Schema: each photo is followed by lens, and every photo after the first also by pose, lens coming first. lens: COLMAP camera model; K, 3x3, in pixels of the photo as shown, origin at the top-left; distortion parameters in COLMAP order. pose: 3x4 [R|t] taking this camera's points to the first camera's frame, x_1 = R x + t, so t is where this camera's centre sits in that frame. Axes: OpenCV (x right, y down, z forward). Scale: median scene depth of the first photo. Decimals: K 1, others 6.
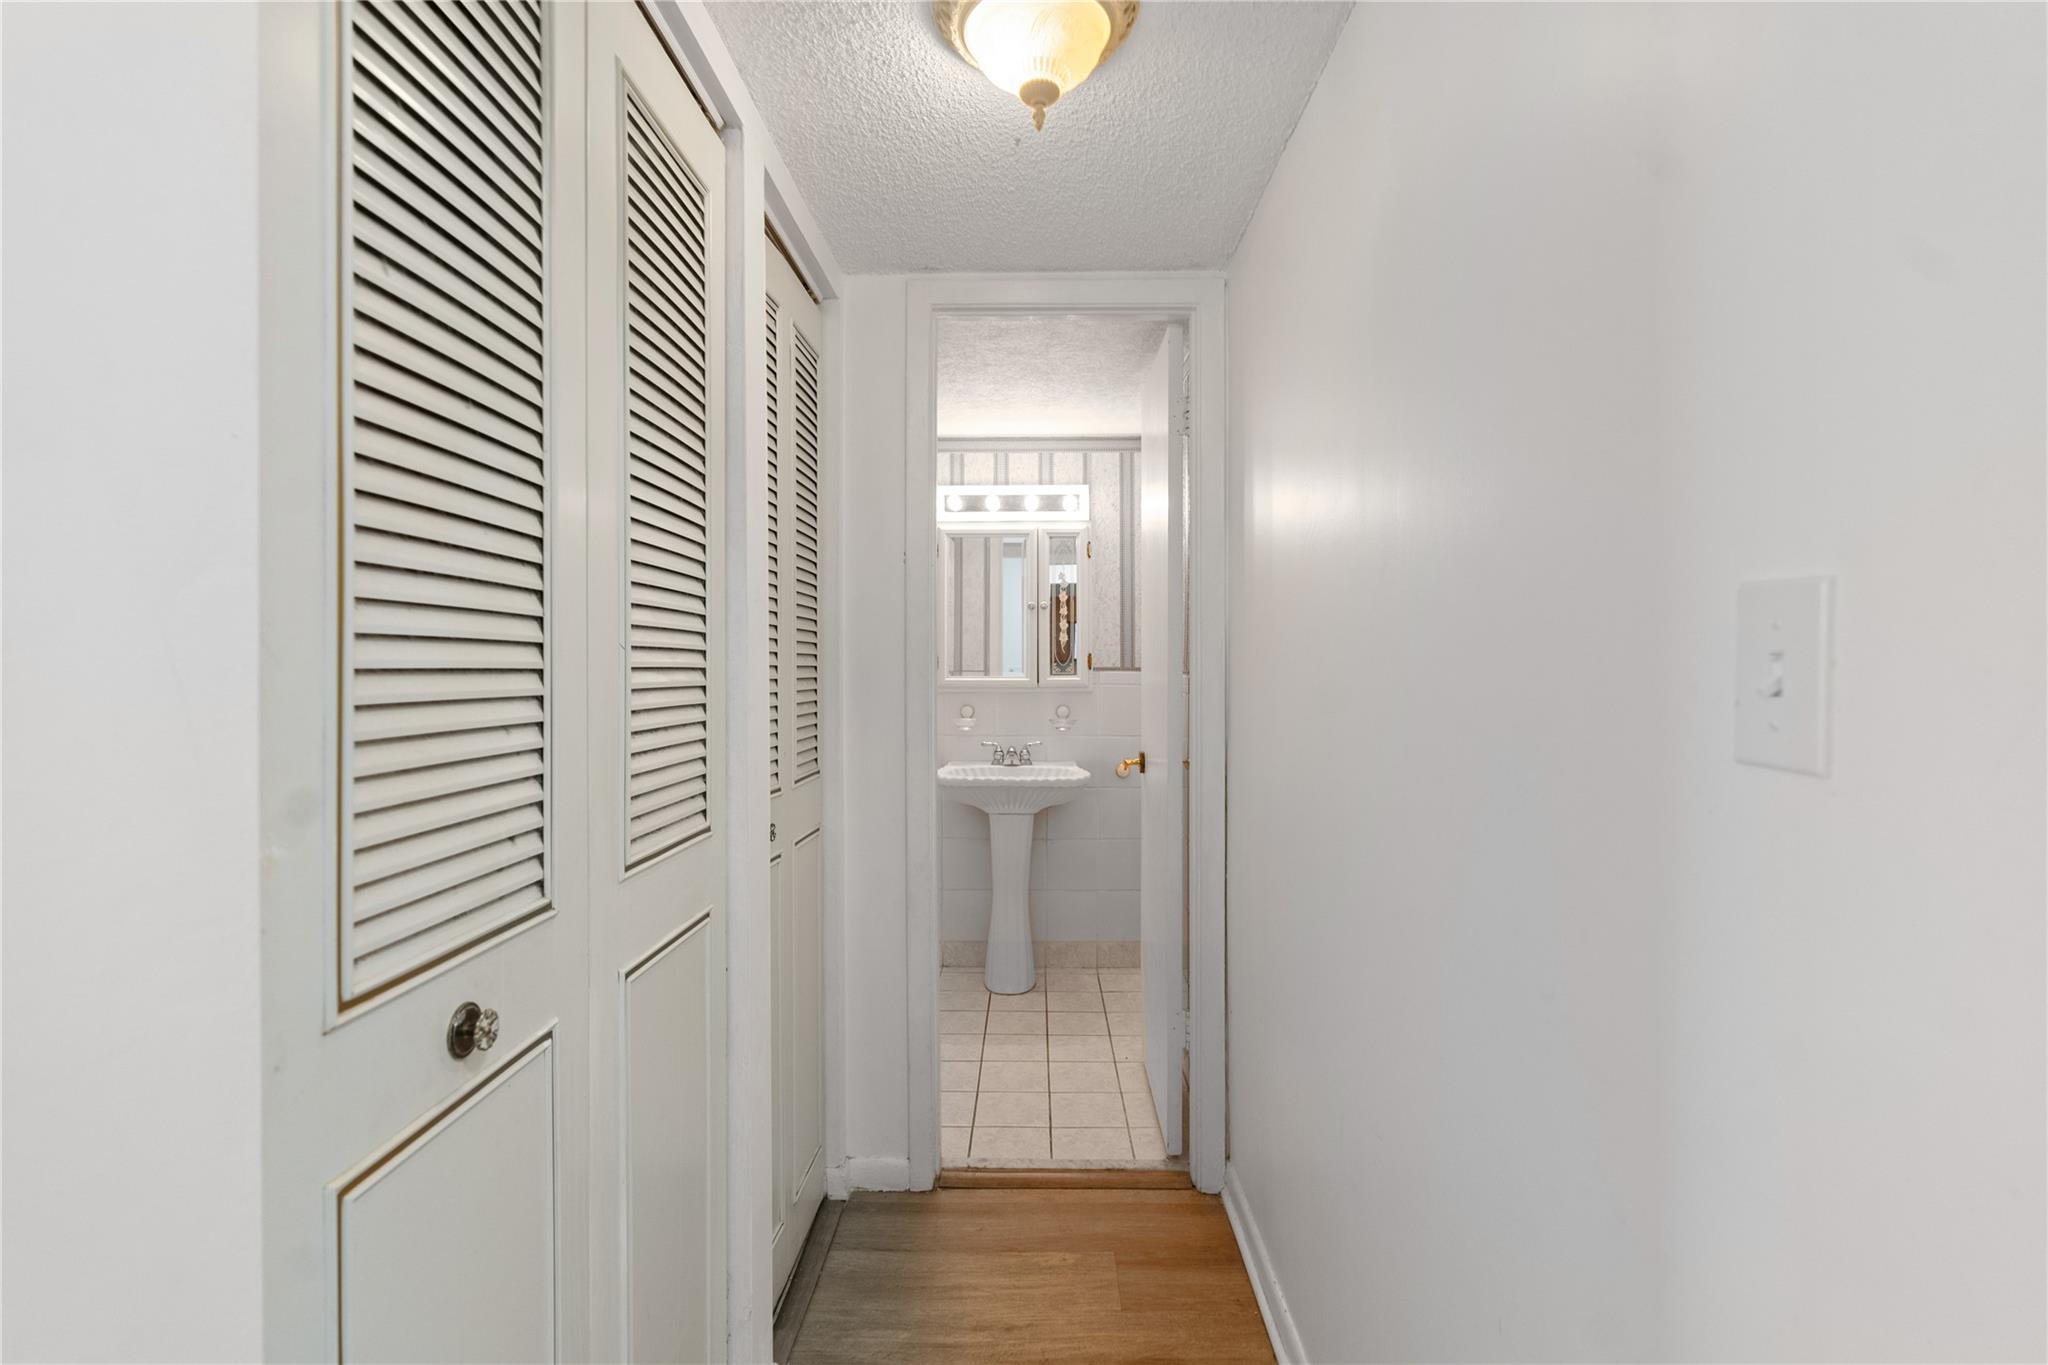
lens RADIAL K [[967.2, 0, 1043.5], [0, 967.2, 646.8], [0, 0, 1]] dist [0.001125, 0.001559]
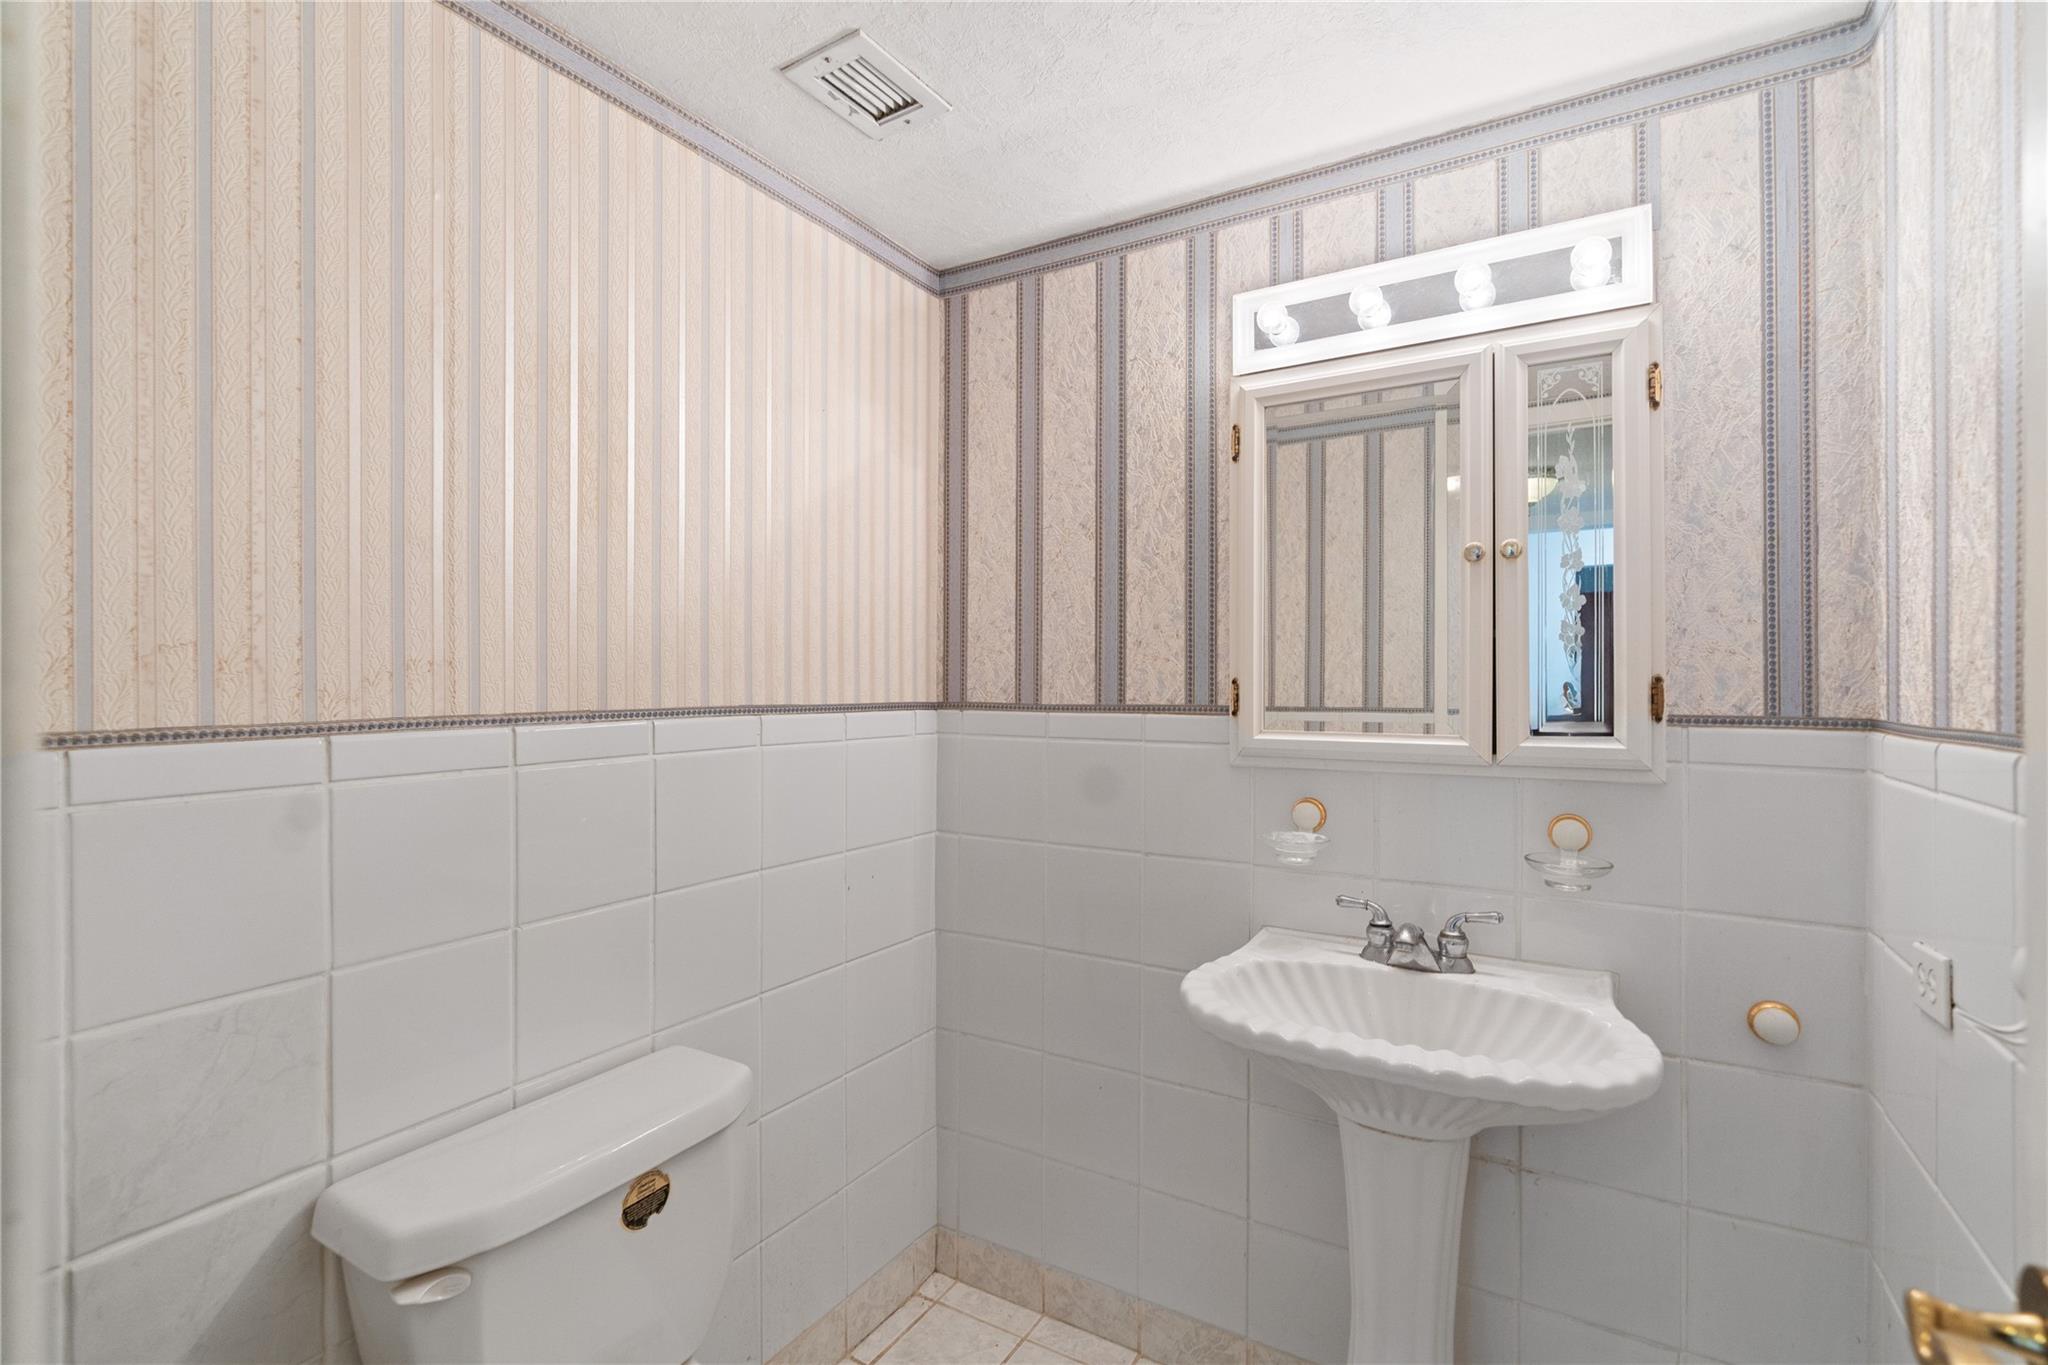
lens RADIAL K [[933.6, 0, 1032.1], [0, 933.6, 676.3], [0, 0, 1]] dist [-0.006184, 0.003541]
pose [[0.860305, -0.001118, -0.509778, 0.024970], [0.004534, 0.999975, 0.005459, 0.004153], [0.509759, -0.007008, 0.860289, 0.595580]]
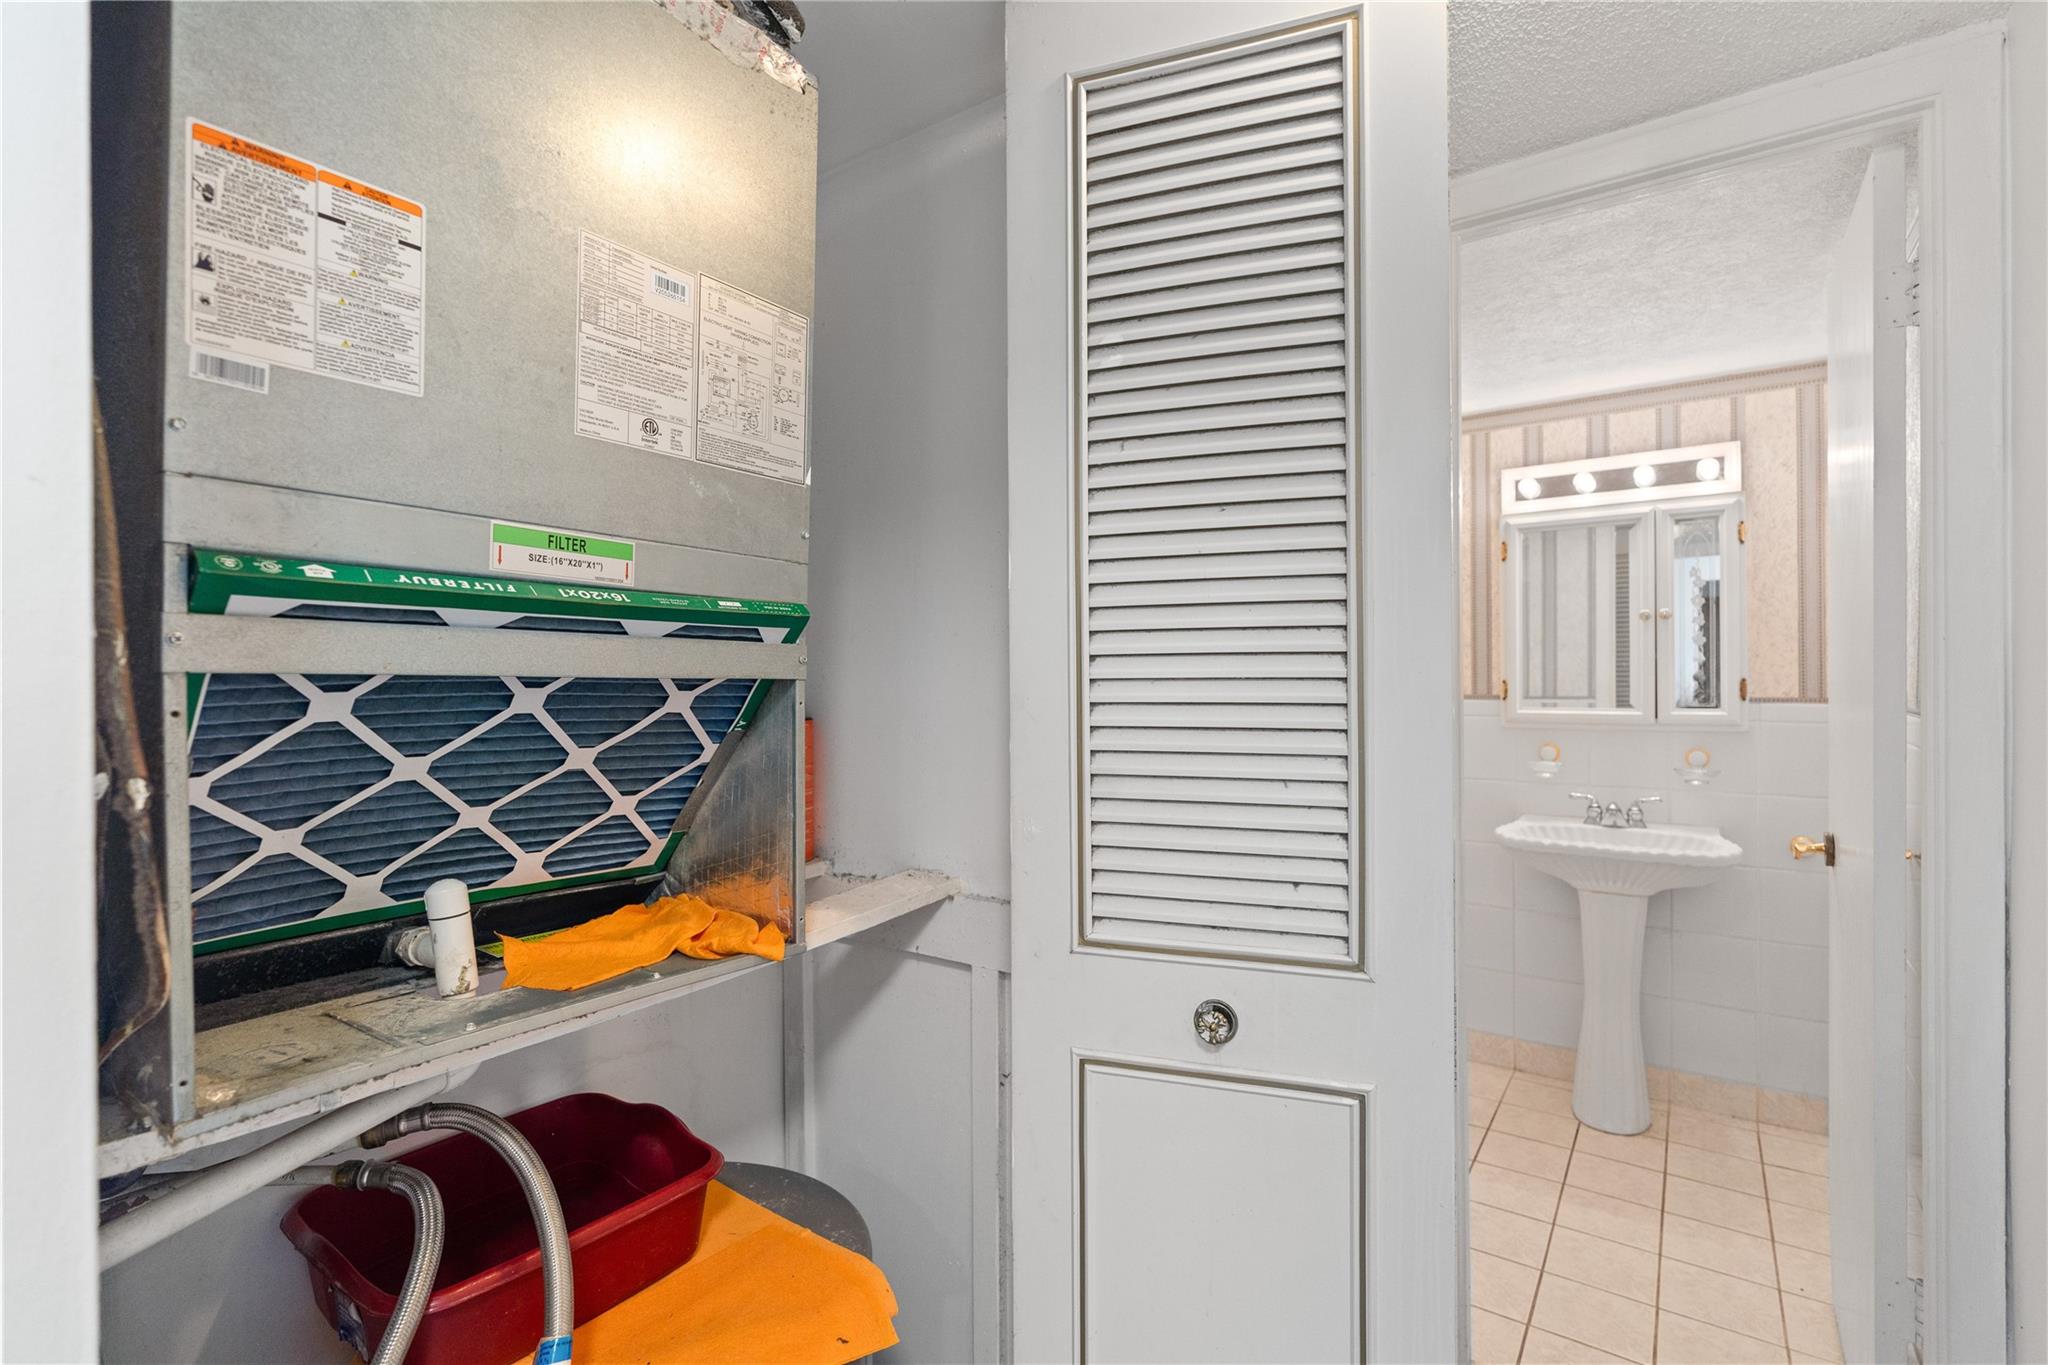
lens RADIAL K [[967.2, 0, 1023.1], [0, 967.2, 678.1], [0, 0, 1]] dist [0.001125, 0.001559]
pose [[0.817189, -0.003529, -0.576359, 0.025637], [0.014630, 0.999786, 0.014622, -0.011386], [0.576184, -0.020381, 0.817066, 0.113381]]
